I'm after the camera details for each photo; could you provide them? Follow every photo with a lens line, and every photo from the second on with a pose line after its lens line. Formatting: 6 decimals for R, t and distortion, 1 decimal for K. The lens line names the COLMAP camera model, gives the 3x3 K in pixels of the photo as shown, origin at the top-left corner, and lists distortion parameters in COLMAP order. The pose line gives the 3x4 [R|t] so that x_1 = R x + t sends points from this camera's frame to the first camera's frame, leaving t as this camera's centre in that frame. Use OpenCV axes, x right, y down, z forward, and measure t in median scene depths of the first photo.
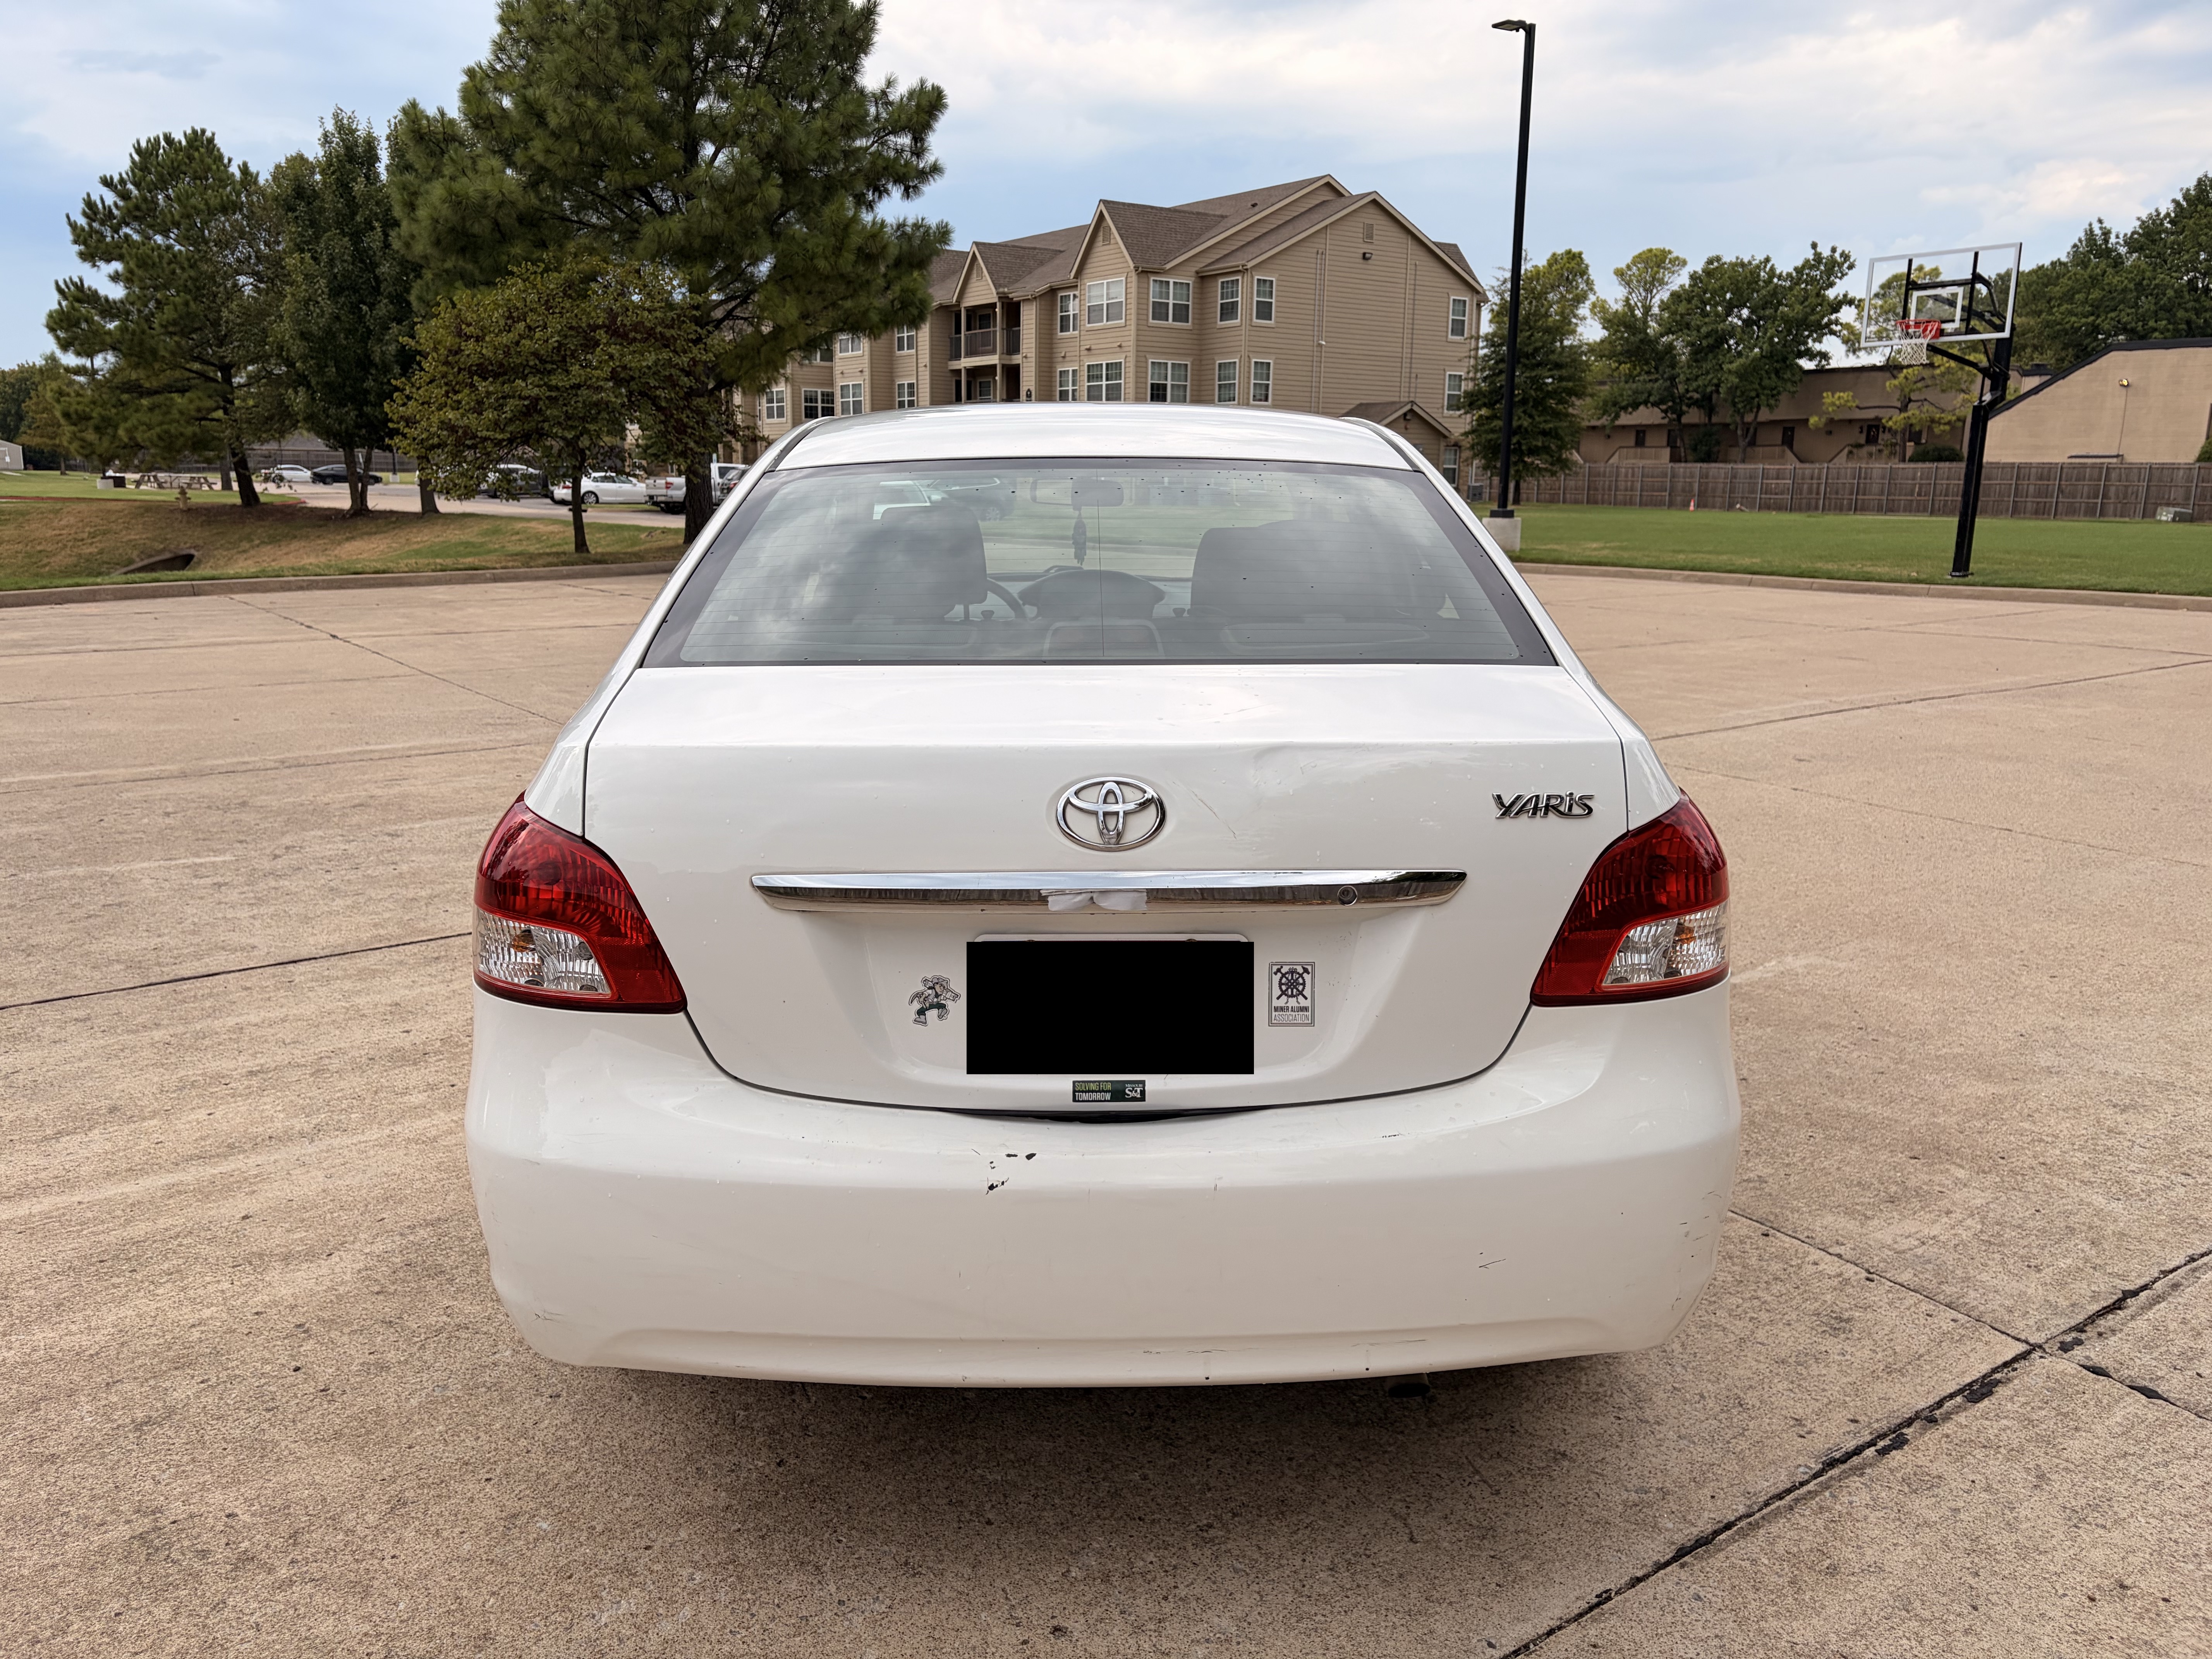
lens RADIAL K [[1682.9, 0, 1116.2], [0, 1682.9, 831.3], [0, 0, 1]] dist [0.050710, -0.048933]
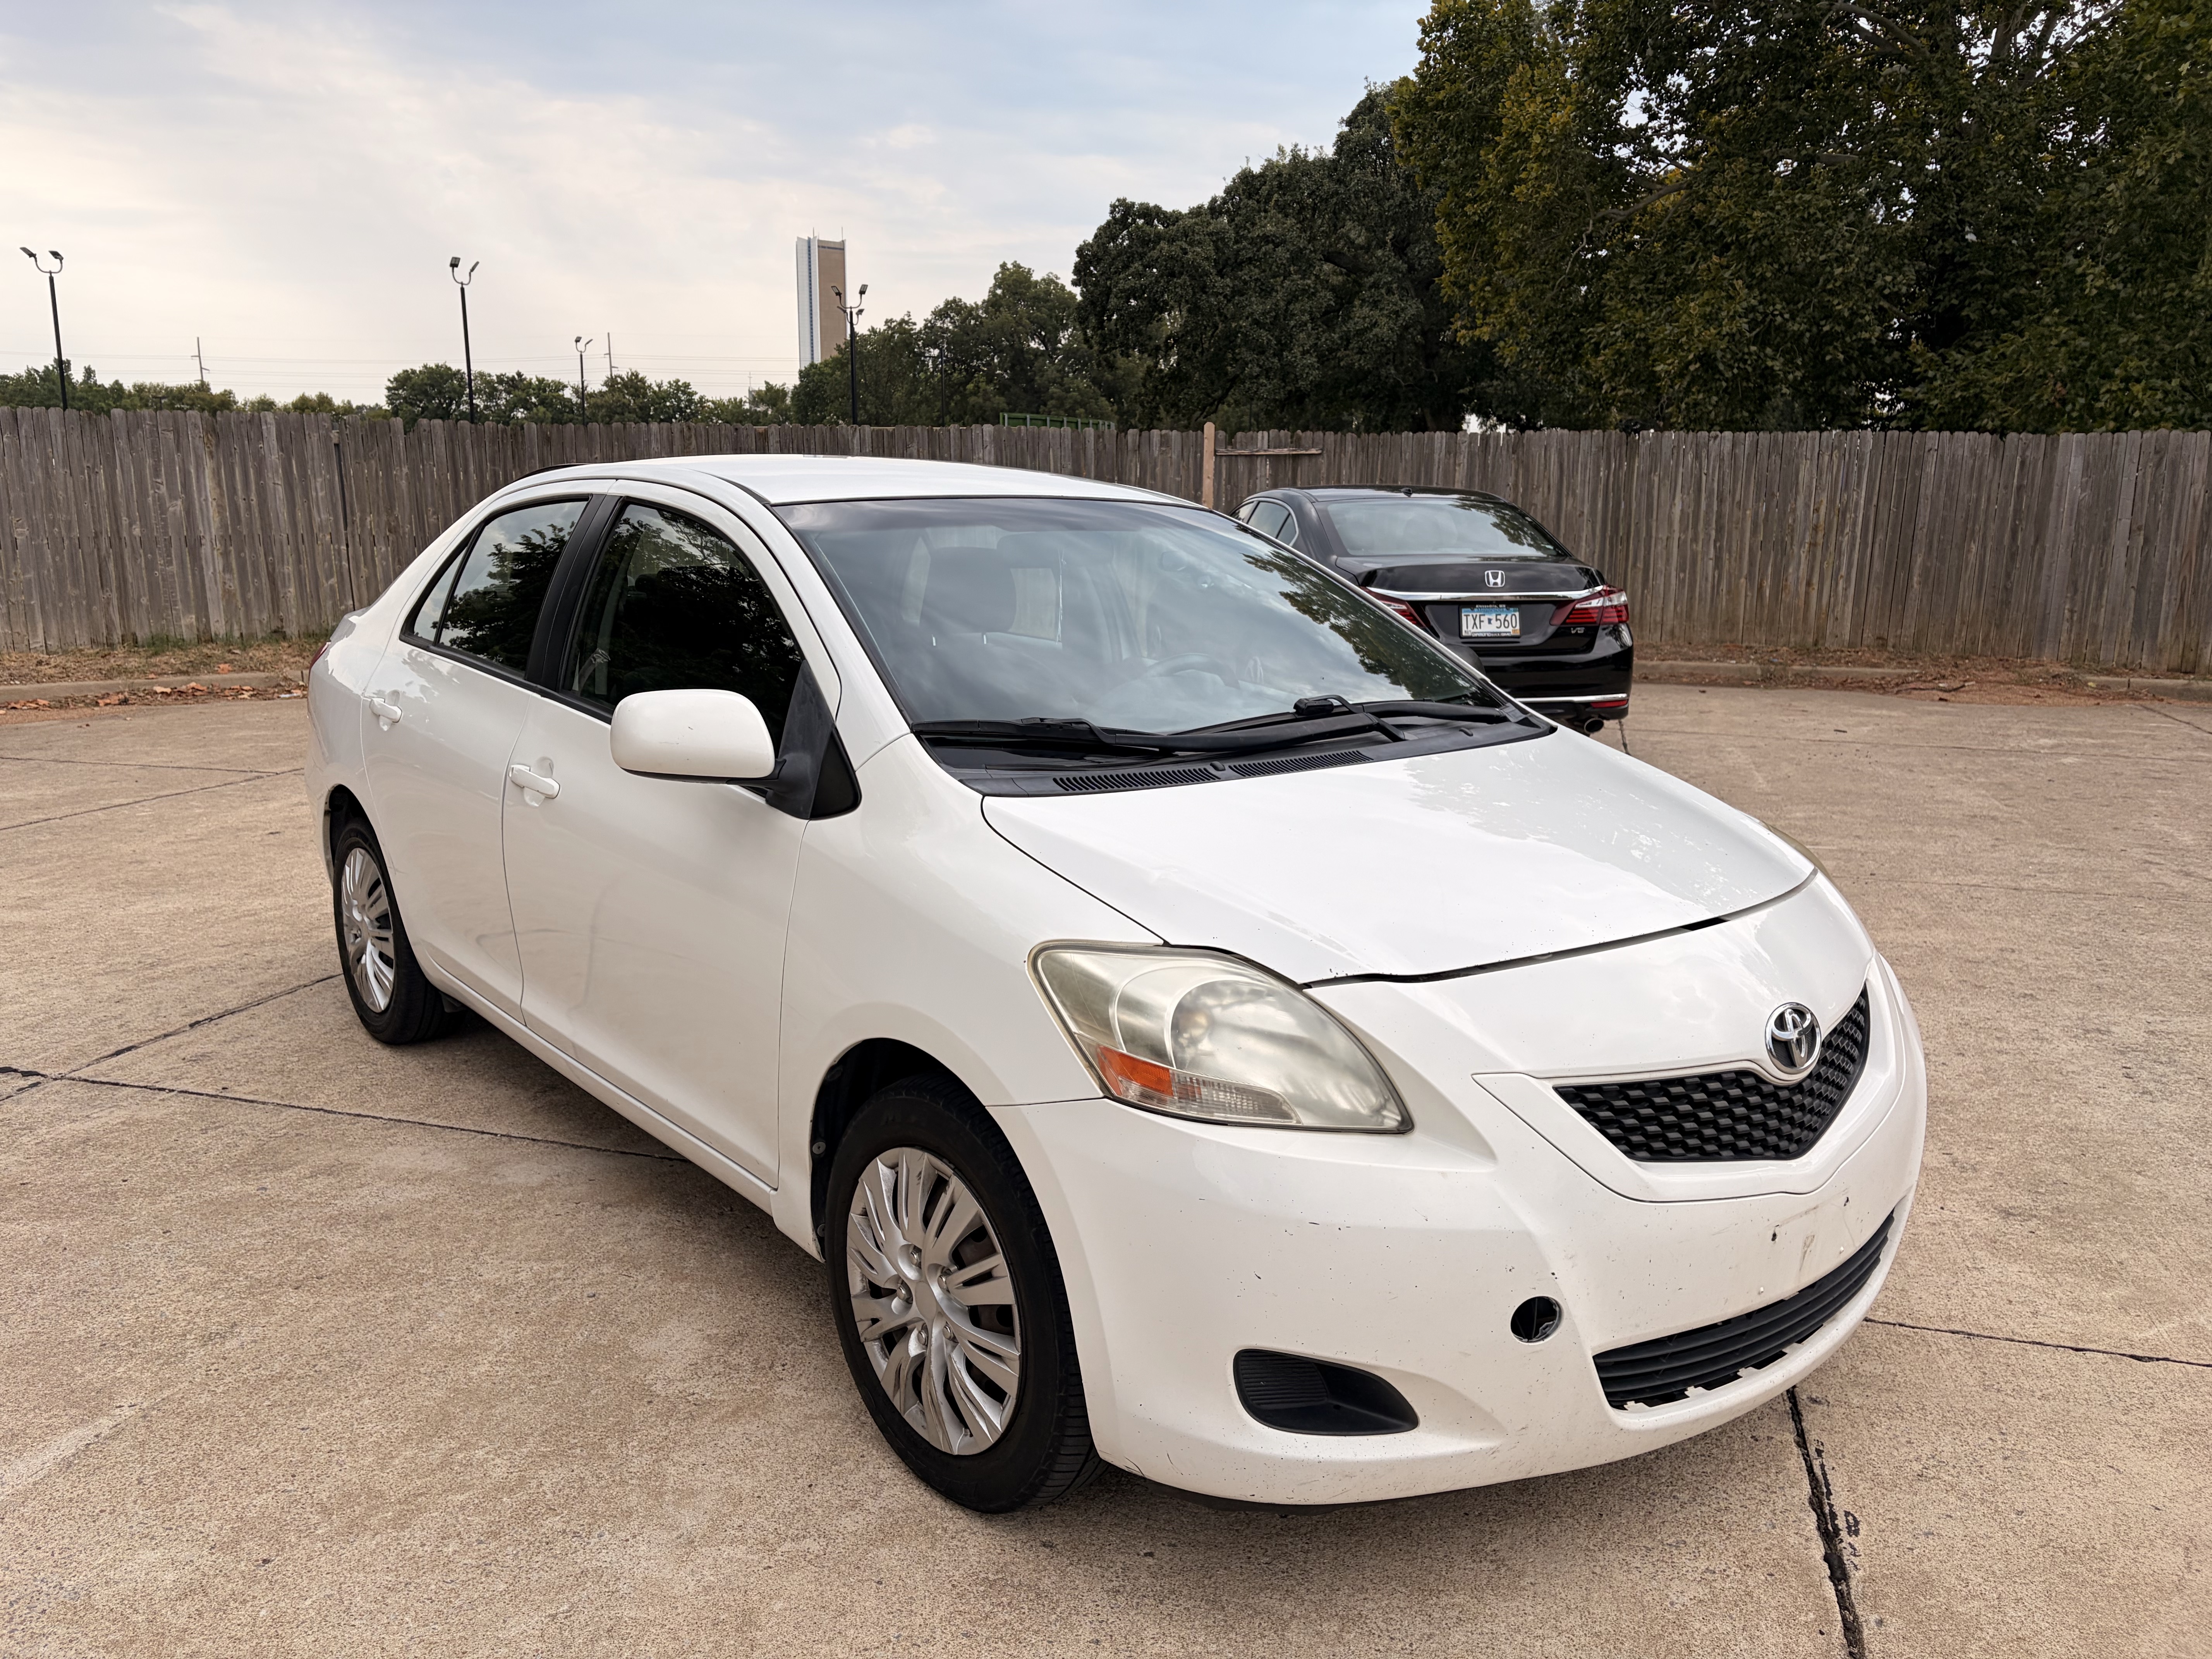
lens RADIAL K [[1682.9, 0, 1116.2], [0, 1682.9, 831.3], [0, 0, 1]] dist [0.050710, -0.048933]
pose [[-0.791812, 0.108851, -0.600986, 0.064345], [-0.140679, 0.925029, 0.352890, -0.053729], [0.594342, 0.363968, -0.717136, 0.242282]]
